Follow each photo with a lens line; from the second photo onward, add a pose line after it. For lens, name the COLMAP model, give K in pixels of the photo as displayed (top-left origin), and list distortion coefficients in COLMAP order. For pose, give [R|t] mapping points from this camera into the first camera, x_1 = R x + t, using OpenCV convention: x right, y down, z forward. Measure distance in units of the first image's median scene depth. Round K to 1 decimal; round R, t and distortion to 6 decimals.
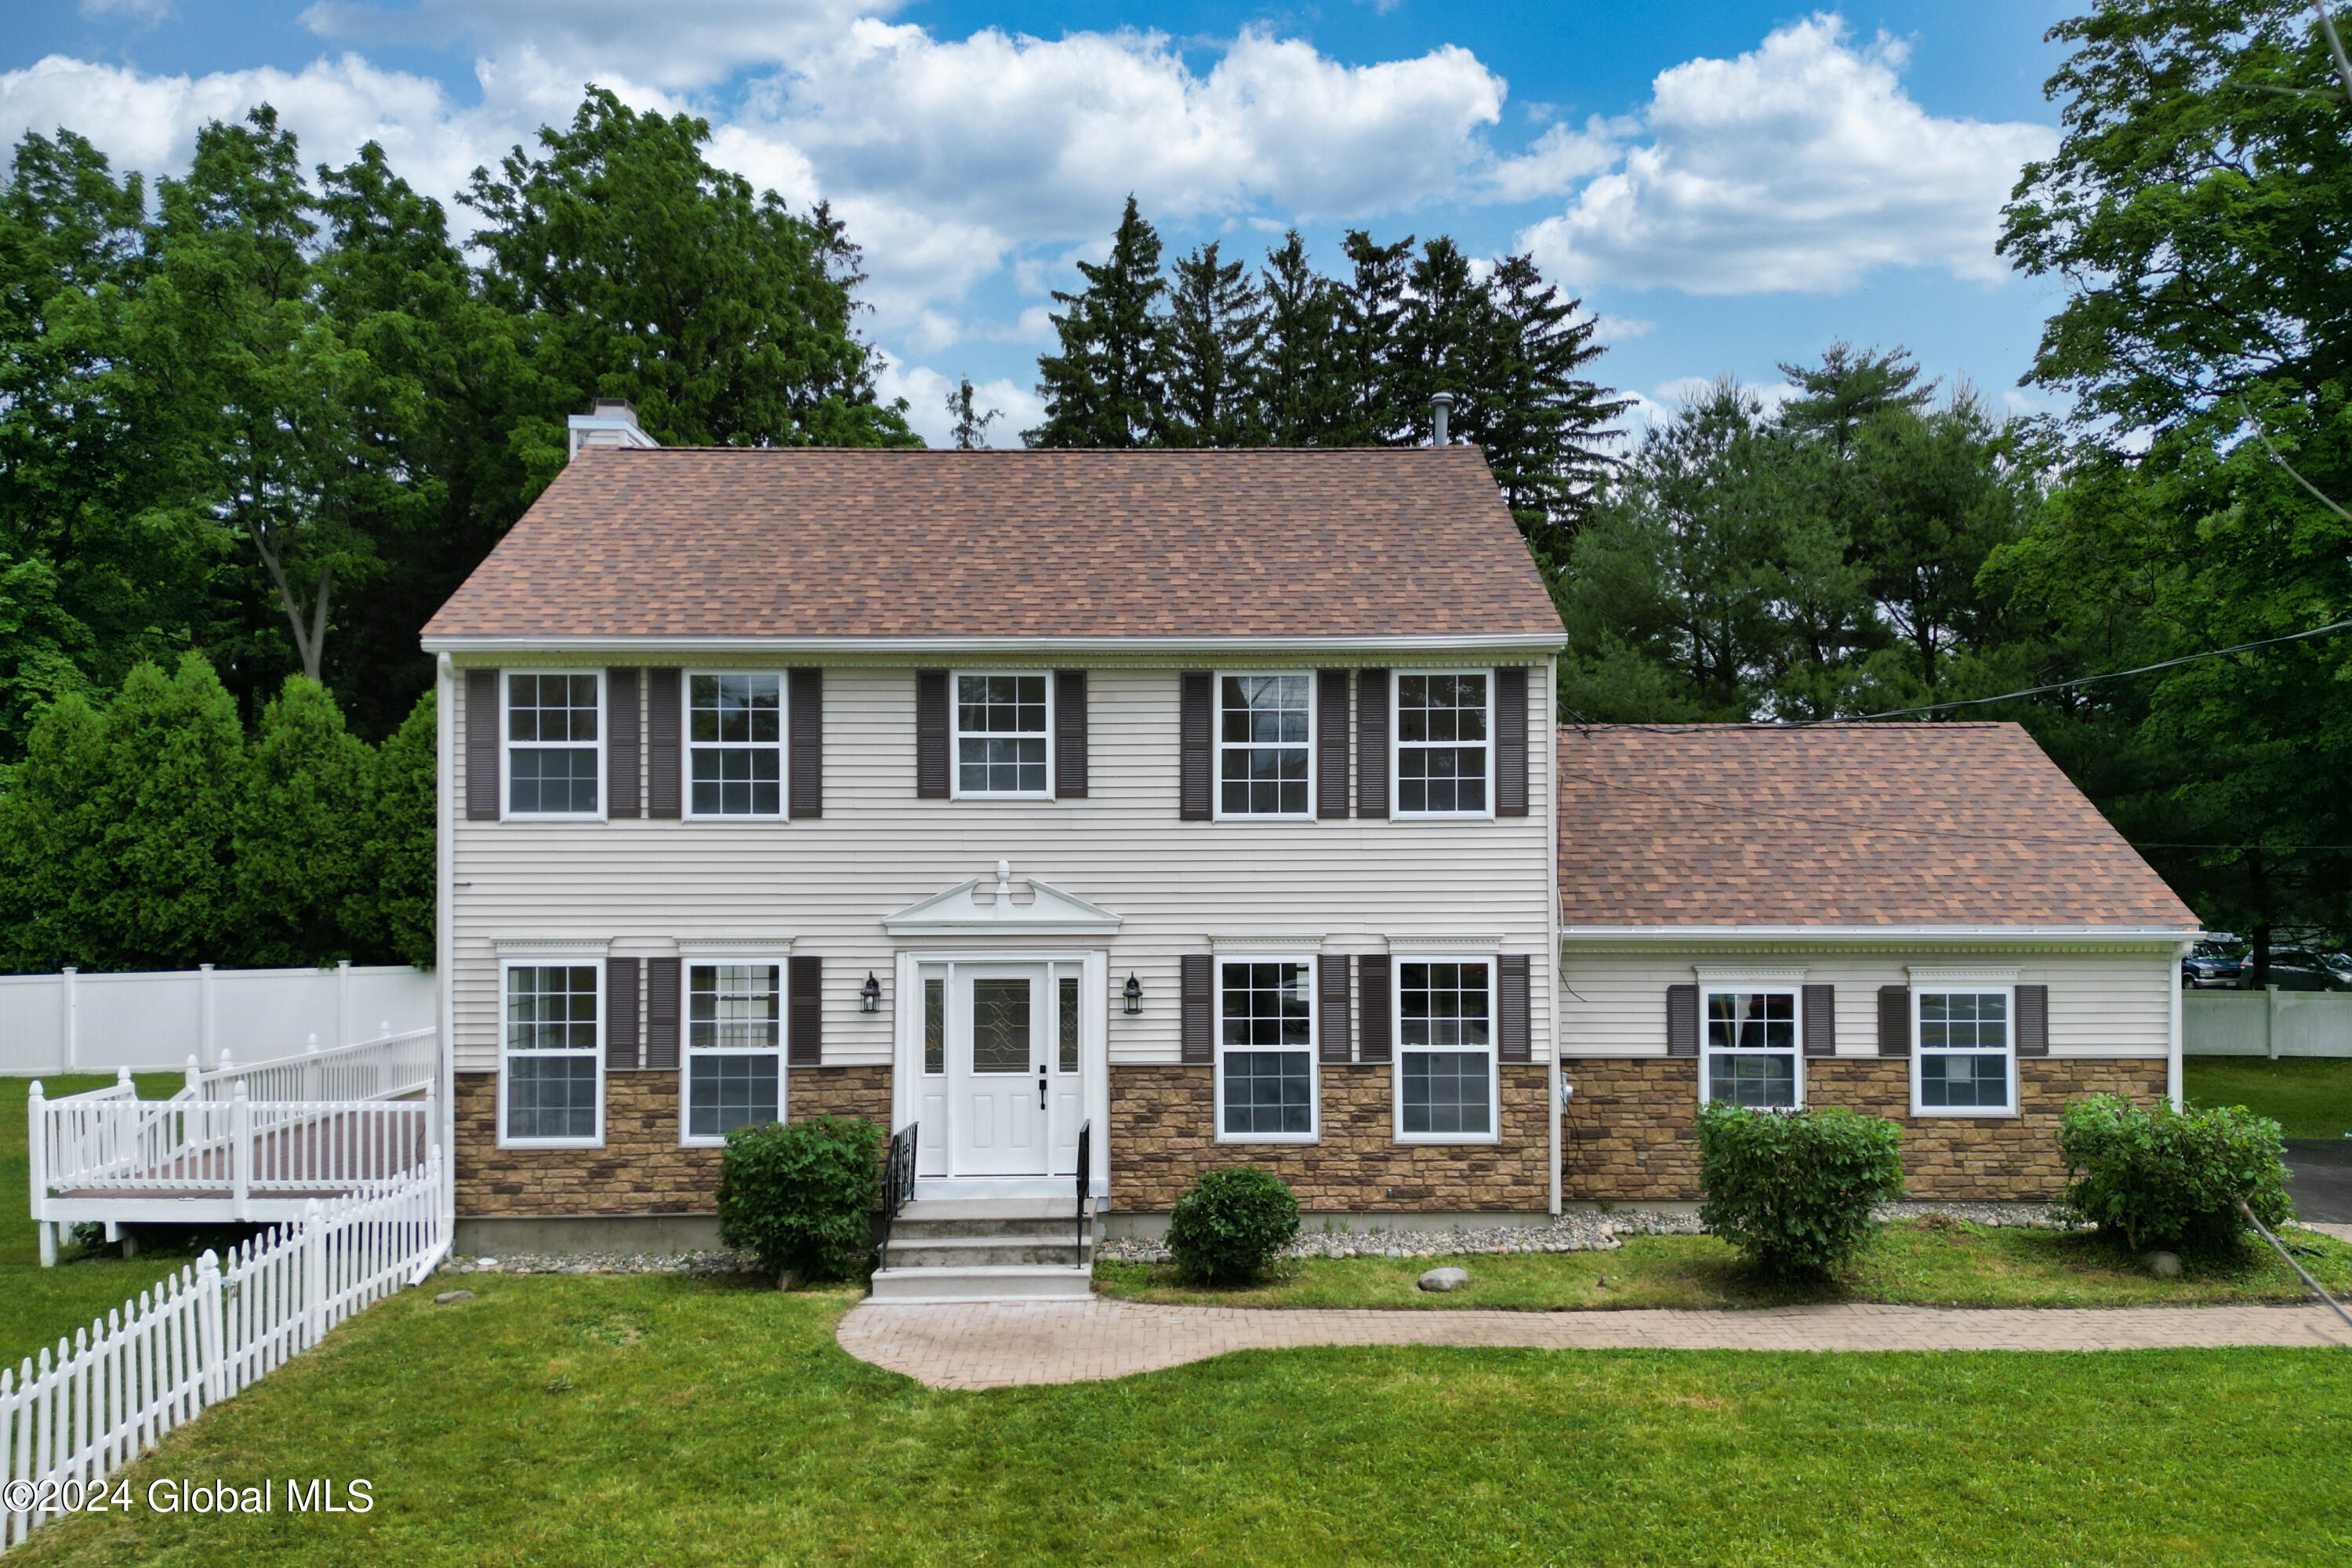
lens RADIAL K [[1698.6, 0, 1278.0], [0, 1698.6, 902.5], [0, 0, 1]] dist [0.075420, -0.106817]
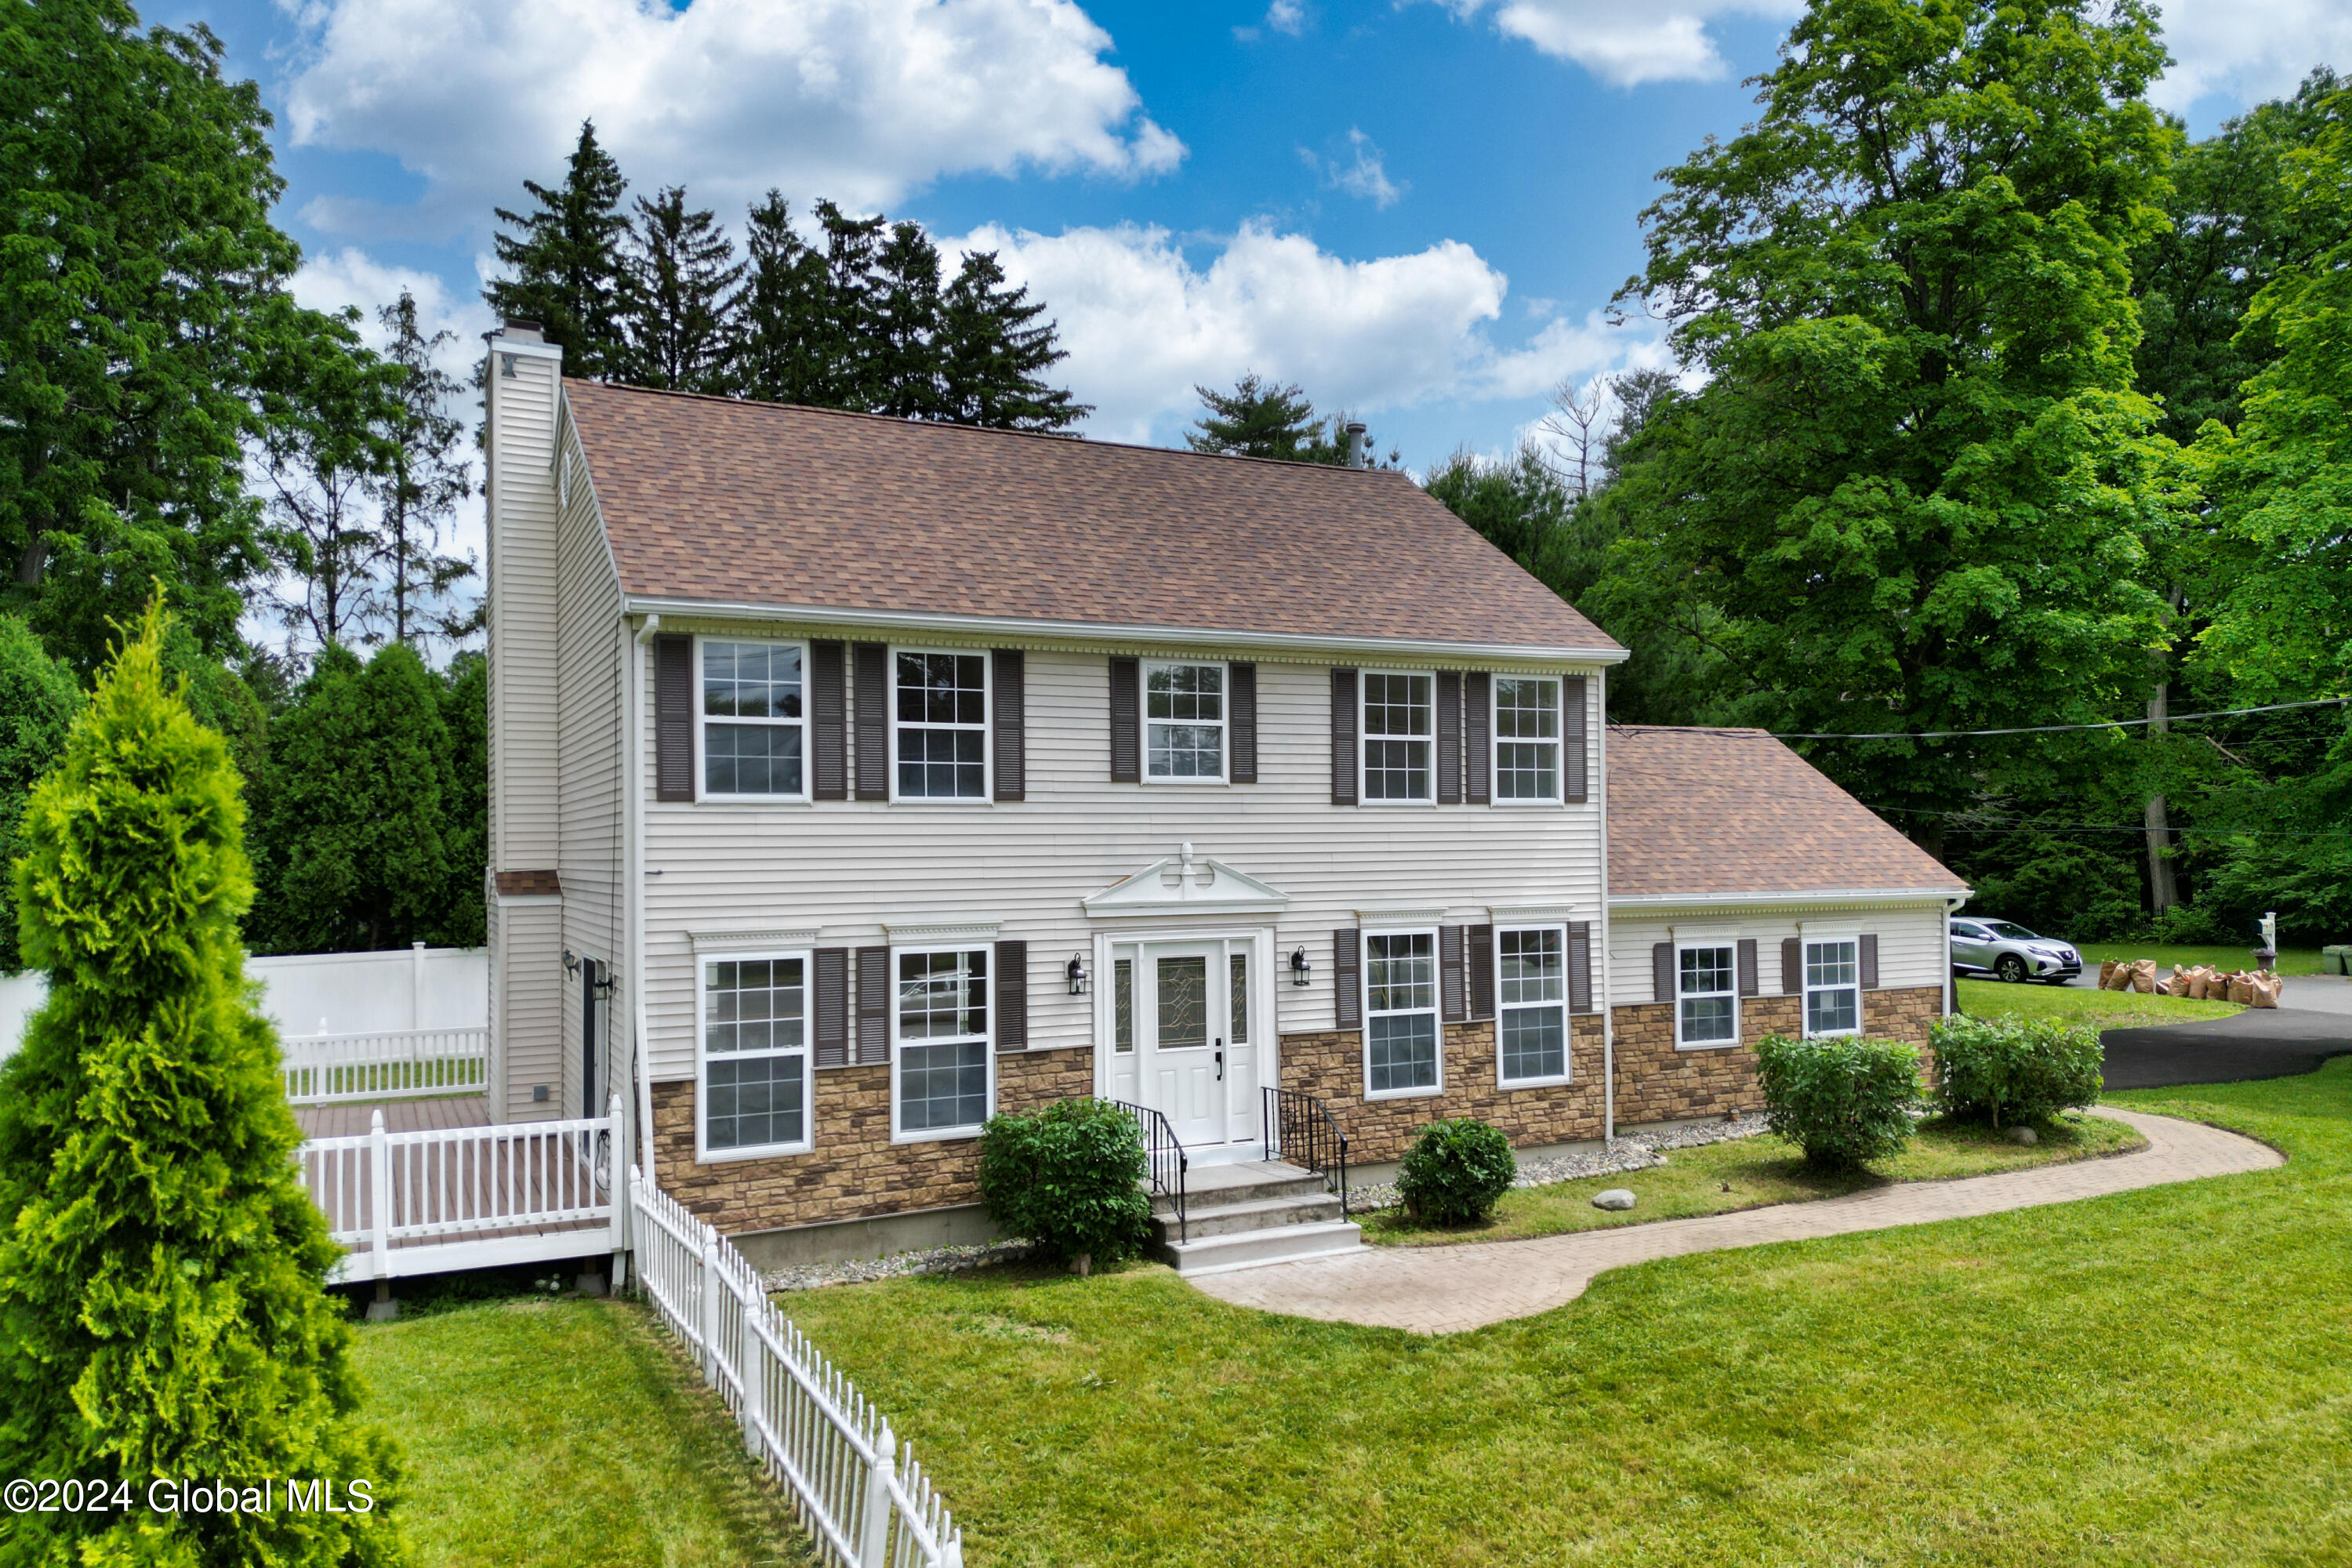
lens RADIAL K [[1682.0, 0, 1187.9], [0, 1682.0, 853.3], [0, 0, 1]] dist [0.049616, -0.003943]
pose [[0.894374, -0.007687, 0.447253, -0.619986], [0.011720, 0.999912, -0.006251, -0.011951], [-0.447166, 0.010832, 0.894385, 0.082111]]
